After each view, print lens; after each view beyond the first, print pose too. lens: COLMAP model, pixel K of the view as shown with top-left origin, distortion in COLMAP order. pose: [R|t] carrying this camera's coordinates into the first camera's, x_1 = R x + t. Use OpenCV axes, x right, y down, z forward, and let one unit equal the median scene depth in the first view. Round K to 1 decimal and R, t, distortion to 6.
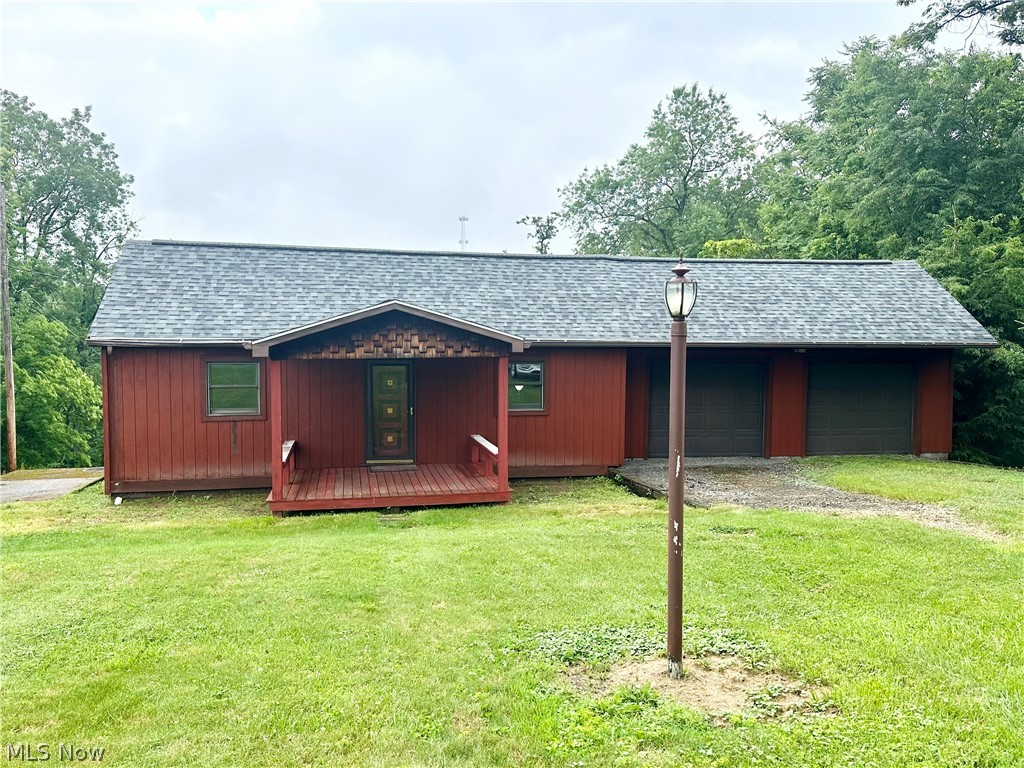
lens RADIAL K [[814.3, 0, 512.8], [0, 814.3, 386.6], [0, 0, 1]] dist [0.059238, 0.002055]
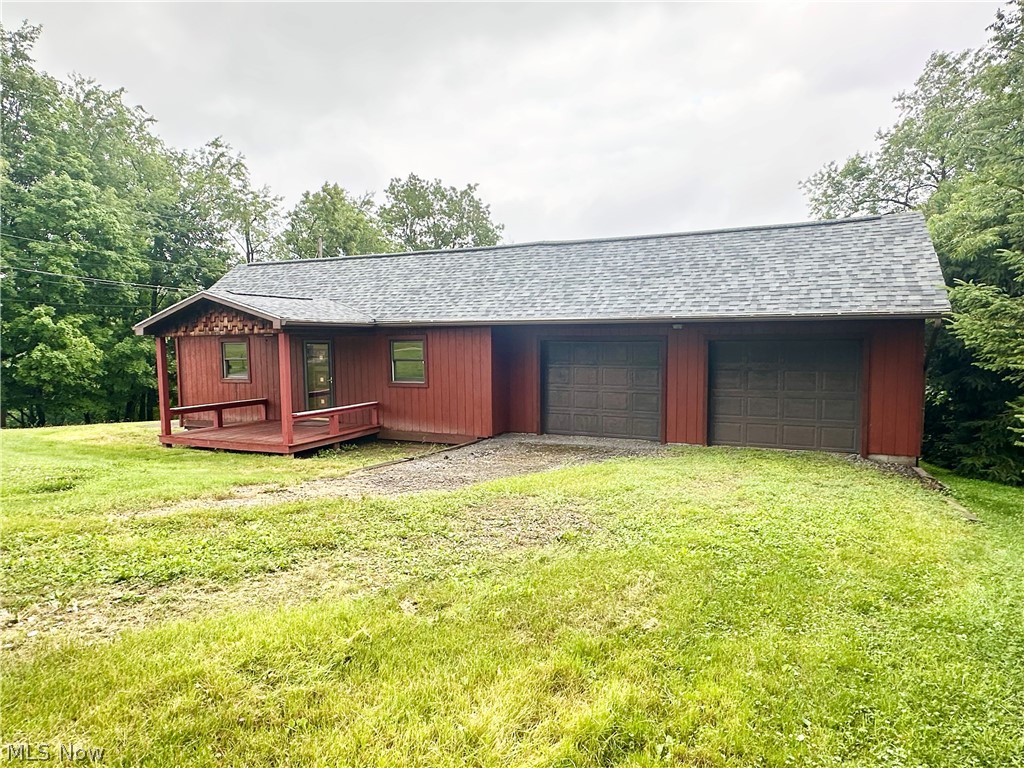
lens RADIAL K [[640.6, 0, 512.5], [0, 640.6, 384.6], [0, 0, 1]] dist [0.000002, 0.000063]
pose [[0.808499, 0.029045, -0.587780, 0.651550], [-0.022065, 0.999575, 0.019043, 0.010993], [0.588084, -0.002427, 0.808796, 0.344304]]
